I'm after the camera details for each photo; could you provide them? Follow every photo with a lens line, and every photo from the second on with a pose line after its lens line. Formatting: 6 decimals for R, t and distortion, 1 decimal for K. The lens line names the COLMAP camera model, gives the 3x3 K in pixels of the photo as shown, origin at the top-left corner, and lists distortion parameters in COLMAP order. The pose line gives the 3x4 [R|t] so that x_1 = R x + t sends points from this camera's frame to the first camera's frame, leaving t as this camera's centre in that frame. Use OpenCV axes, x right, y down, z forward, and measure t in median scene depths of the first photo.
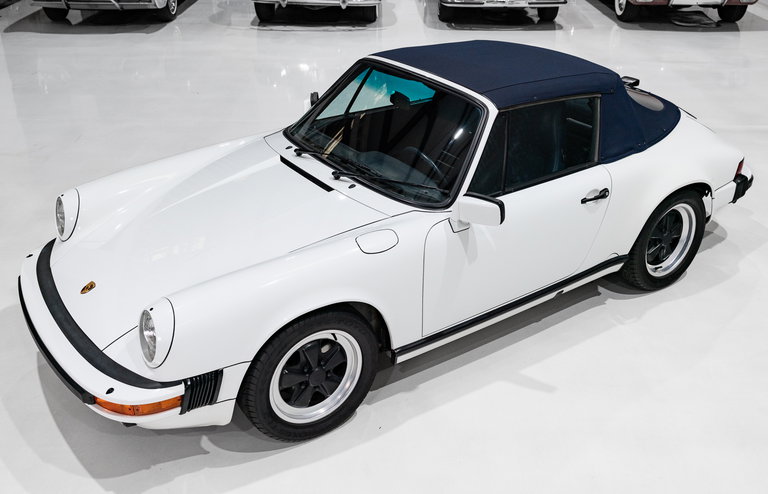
lens RADIAL K [[775.3, 0, 383.6], [0, 775.3, 239.5], [0, 0, 1]] dist [0.017032, 0.000000]
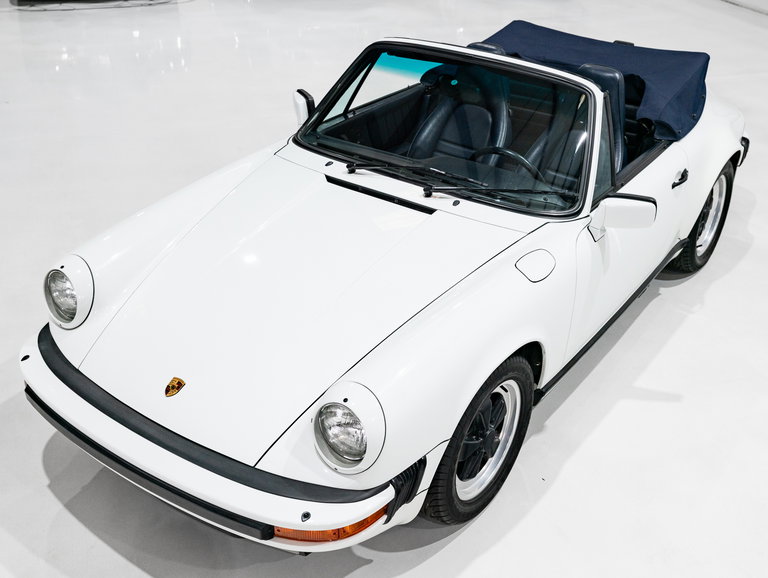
lens RADIAL K [[884.3, 0, 388.9], [0, 884.3, 292.4], [0, 0, 1]] dist [0.004631, 0.000000]
pose [[0.937762, -0.159383, 0.308545, -0.419339], [0.138797, 0.986429, 0.087707, -0.068964], [-0.318336, -0.039423, 0.947158, 0.142033]]
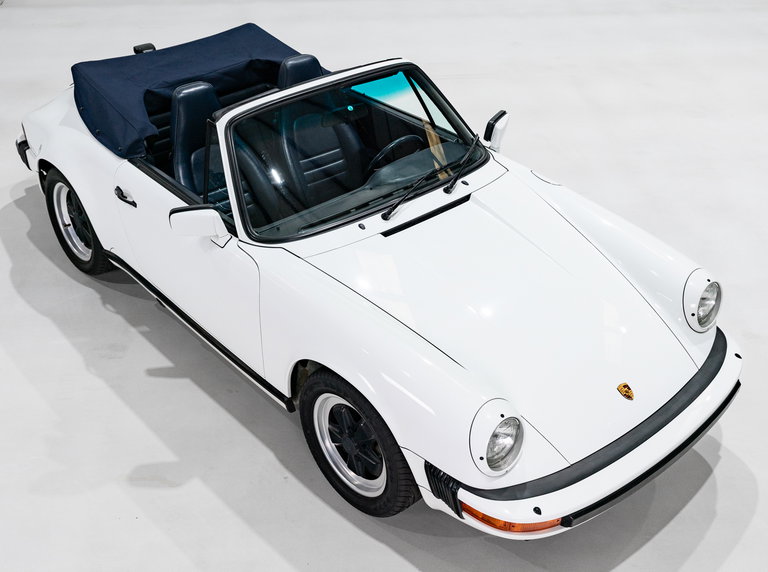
lens RADIAL K [[884.3, 0, 382.5], [0, 884.3, 290.9], [0, 0, 1]] dist [0.004631, 0.000000]
pose [[-0.128155, -0.558507, 0.819540, -1.051263], [0.433190, 0.711834, 0.552846, -0.654537], [-0.892145, 0.425866, 0.150714, 1.008905]]
